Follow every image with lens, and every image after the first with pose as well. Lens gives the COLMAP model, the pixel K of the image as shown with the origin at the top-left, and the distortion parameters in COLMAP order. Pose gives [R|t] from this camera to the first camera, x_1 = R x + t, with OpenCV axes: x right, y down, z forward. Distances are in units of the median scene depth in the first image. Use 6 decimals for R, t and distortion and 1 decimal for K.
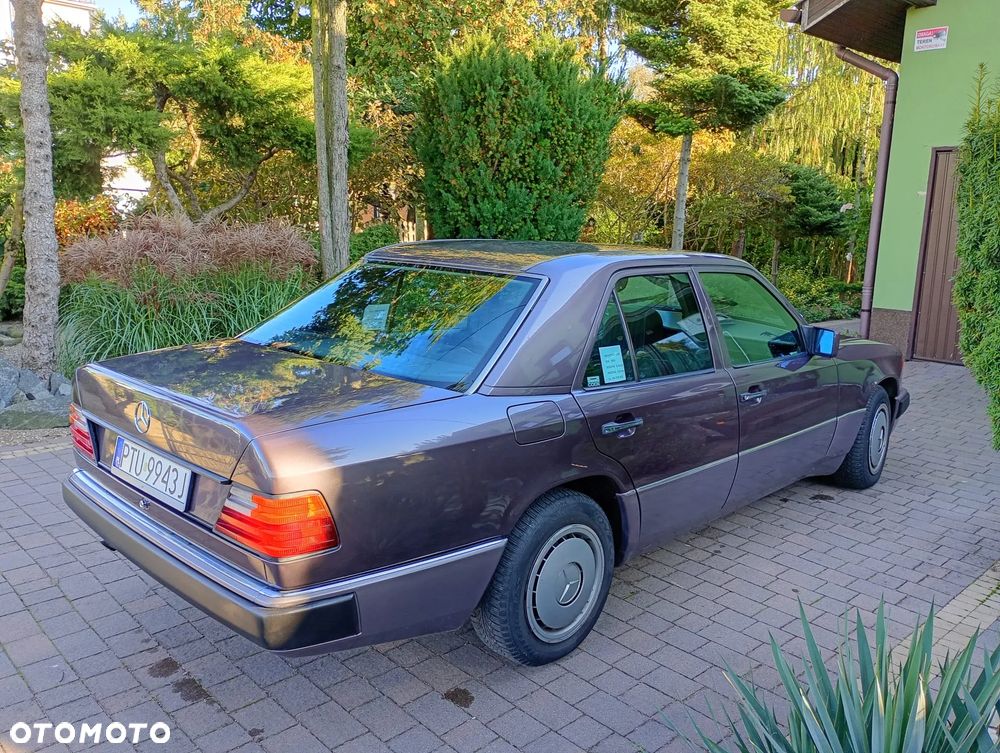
lens RADIAL K [[831.1, 0, 503.7], [0, 831.1, 369.3], [0, 0, 1]] dist [0.075837, -0.093104]
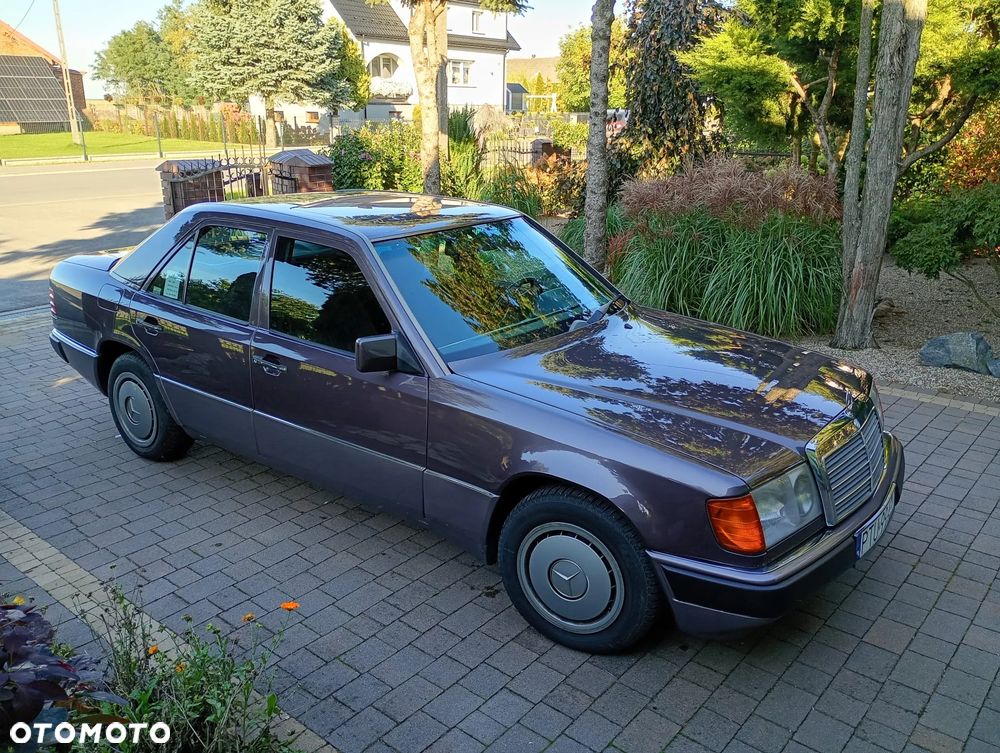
lens RADIAL K [[831.1, 0, 500.8], [0, 831.1, 376.1], [0, 0, 1]] dist [0.075837, -0.093104]
pose [[0.110994, 0.273024, -0.955583, 0.565121], [-0.188068, 0.949921, 0.249562, -0.112491], [0.975864, 0.152014, 0.156783, 0.487545]]
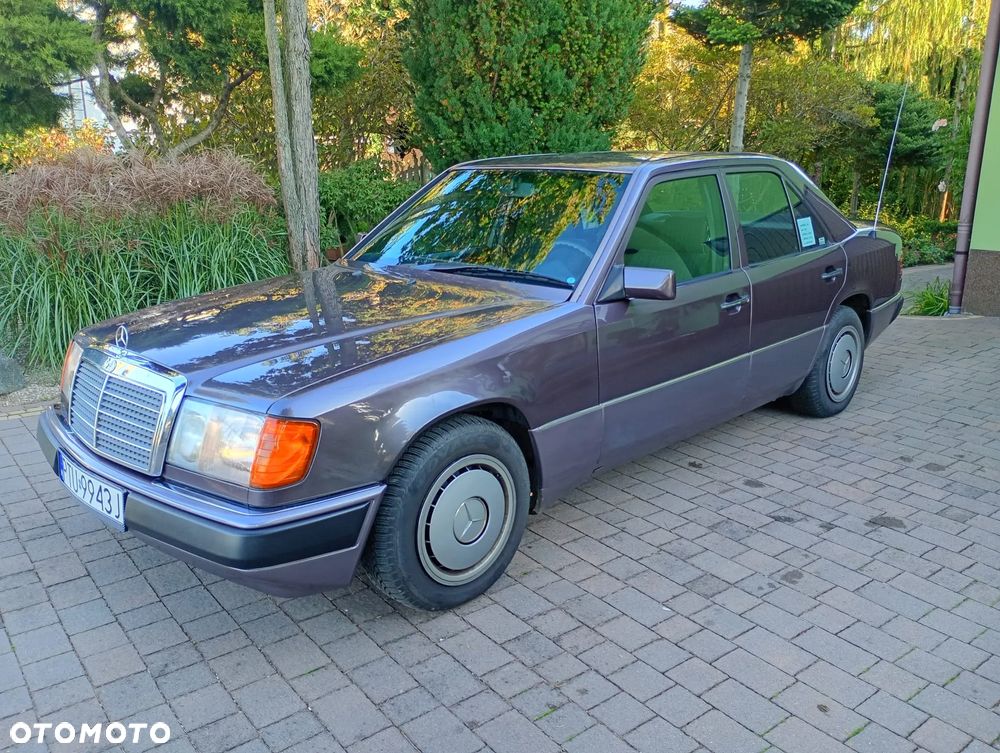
lens RADIAL K [[831.1, 0, 494.9], [0, 831.1, 374.9], [0, 0, 1]] dist [0.075837, -0.093104]
pose [[0.995351, 0.003360, -0.096250, 0.070593], [0.003138, 0.997730, 0.067275, -0.009973], [0.096258, -0.067264, 0.993081, 0.160465]]
